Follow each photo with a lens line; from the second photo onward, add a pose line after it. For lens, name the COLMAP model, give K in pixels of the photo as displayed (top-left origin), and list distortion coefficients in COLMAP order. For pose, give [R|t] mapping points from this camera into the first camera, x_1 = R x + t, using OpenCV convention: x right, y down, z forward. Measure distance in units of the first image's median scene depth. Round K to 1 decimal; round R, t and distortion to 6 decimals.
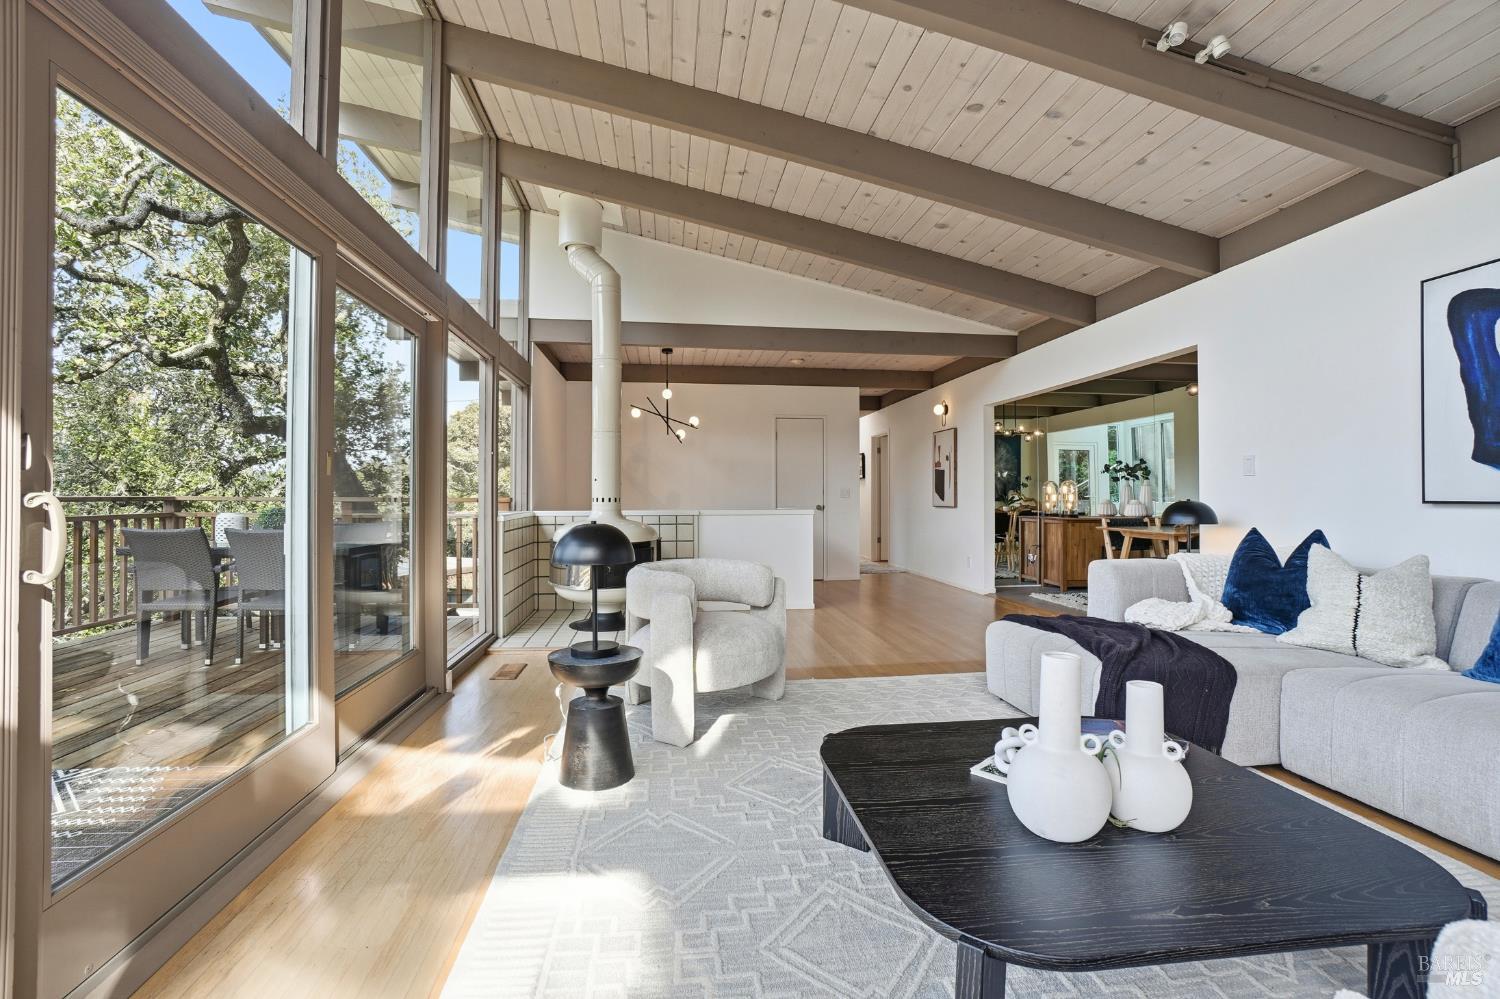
lens RADIAL K [[672.5, 0, 722.2], [0, 672.5, 494.2], [0, 0, 1]] dist [-0.063775, 0.023159]
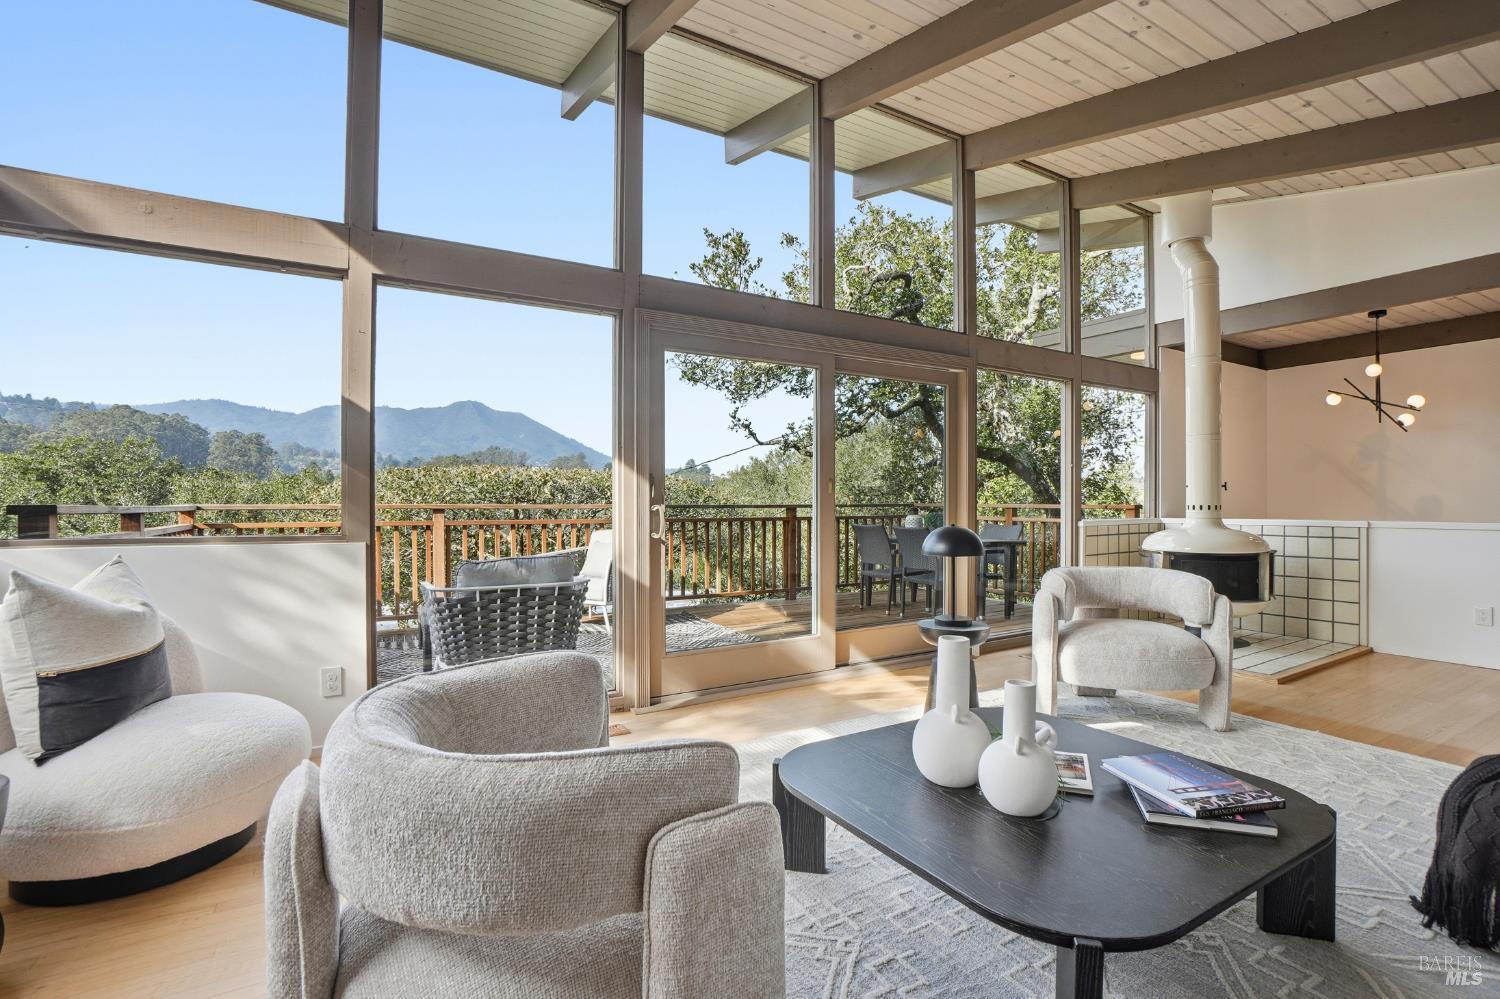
lens RADIAL K [[681.8, 0, 731.8], [0, 681.8, 503.7], [0, 0, 1]] dist [-0.065208, 0.024397]
pose [[0.401744, -0.000191, -0.915752, 0.509932], [0.006093, 0.999978, 0.002464, -0.004021], [0.915732, -0.006569, 0.401737, 0.035042]]
